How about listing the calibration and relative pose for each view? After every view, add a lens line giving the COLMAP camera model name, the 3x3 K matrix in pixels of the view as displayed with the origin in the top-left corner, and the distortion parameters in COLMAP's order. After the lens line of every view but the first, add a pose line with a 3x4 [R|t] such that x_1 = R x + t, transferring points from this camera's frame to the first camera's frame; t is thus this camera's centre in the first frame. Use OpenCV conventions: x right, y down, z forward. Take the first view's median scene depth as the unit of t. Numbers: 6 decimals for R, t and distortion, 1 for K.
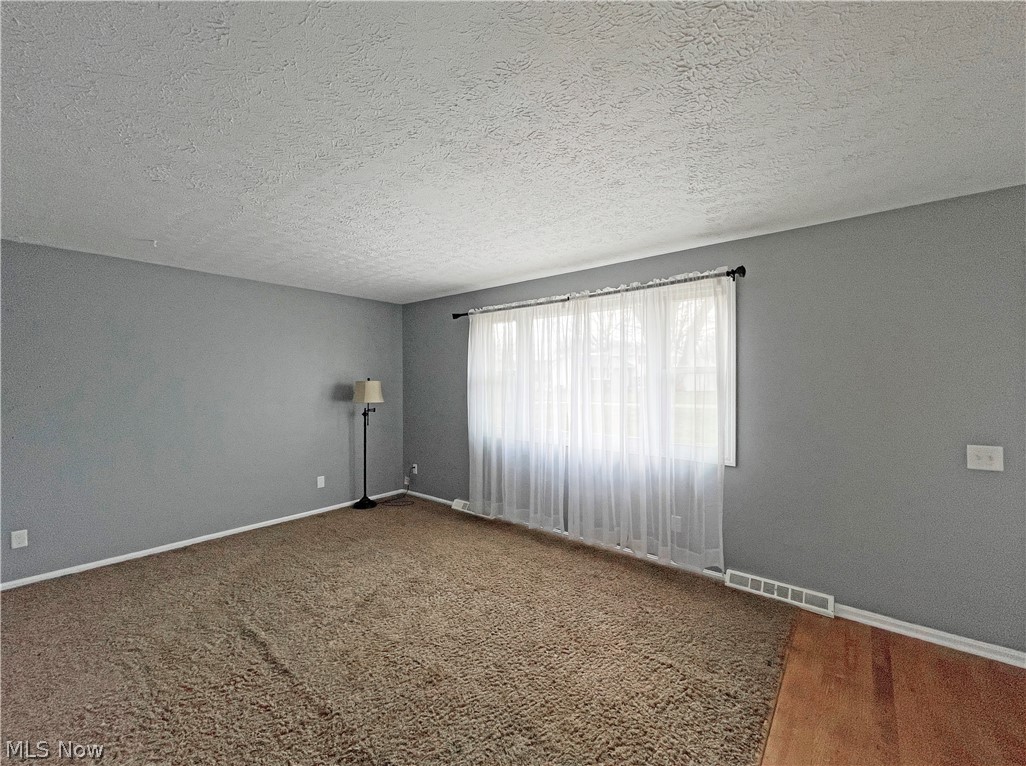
lens RADIAL K [[414.3, 0, 513.0], [0, 414.3, 383.0], [0, 0, 1]] dist [-0.002592, -0.000216]
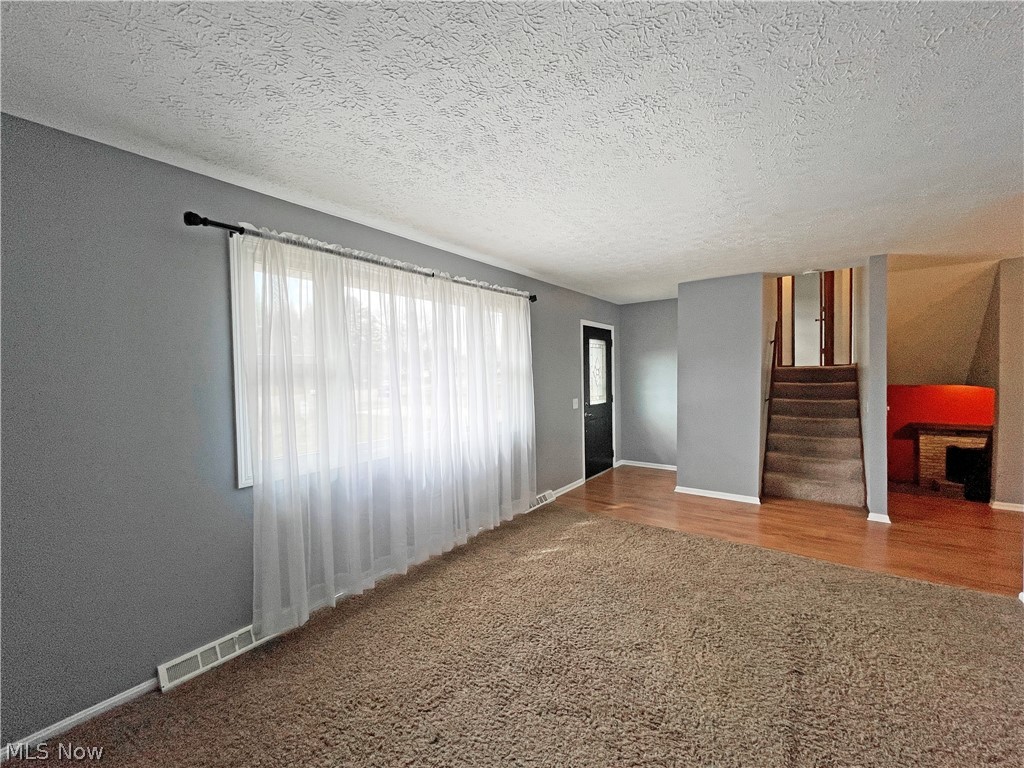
lens RADIAL K [[413.5, 0, 512.0], [0, 413.5, 384.0], [0, 0, 1]] dist [-0.002592, -0.000216]
pose [[-0.048850, -0.022408, 0.998555, -0.697051], [0.018669, 0.999553, 0.023344, 0.003387], [-0.998632, 0.019783, -0.048410, 0.845966]]
